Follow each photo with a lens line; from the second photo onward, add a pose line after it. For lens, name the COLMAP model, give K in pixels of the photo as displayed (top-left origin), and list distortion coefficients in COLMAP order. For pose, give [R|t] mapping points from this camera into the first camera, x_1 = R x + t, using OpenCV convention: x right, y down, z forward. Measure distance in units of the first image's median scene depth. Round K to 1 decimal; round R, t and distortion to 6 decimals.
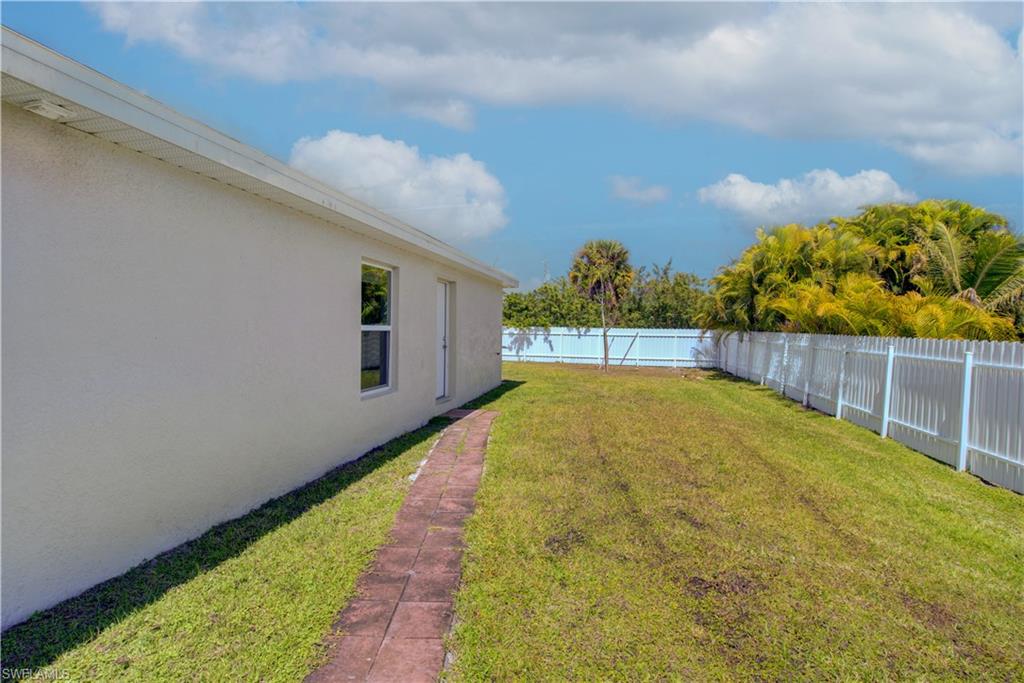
lens RADIAL K [[474.2, 0, 512.0], [0, 474.2, 341.5], [0, 0, 1]] dist [0.000950, -0.000108]
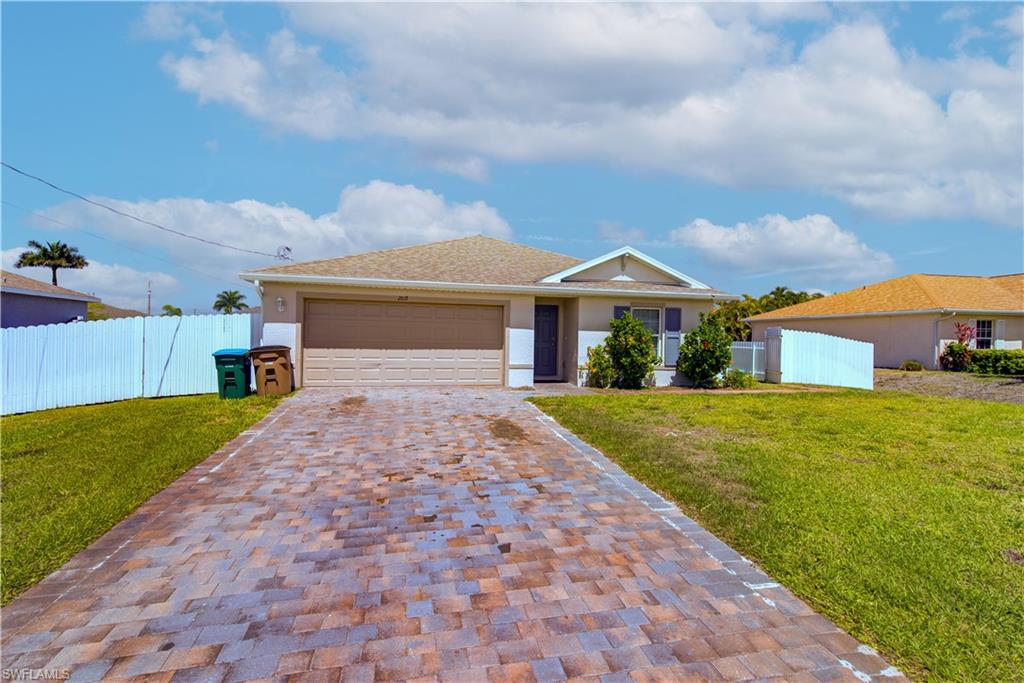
lens RADIAL K [[474.2, 0, 512.0], [0, 474.2, 341.5], [0, 0, 1]] dist [0.000950, -0.000108]
pose [[0.999897, 0.011089, -0.009150, -0.003291], [-0.011338, 0.999554, -0.027613, 0.004792], [0.008840, 0.027714, 0.999577, -0.215720]]
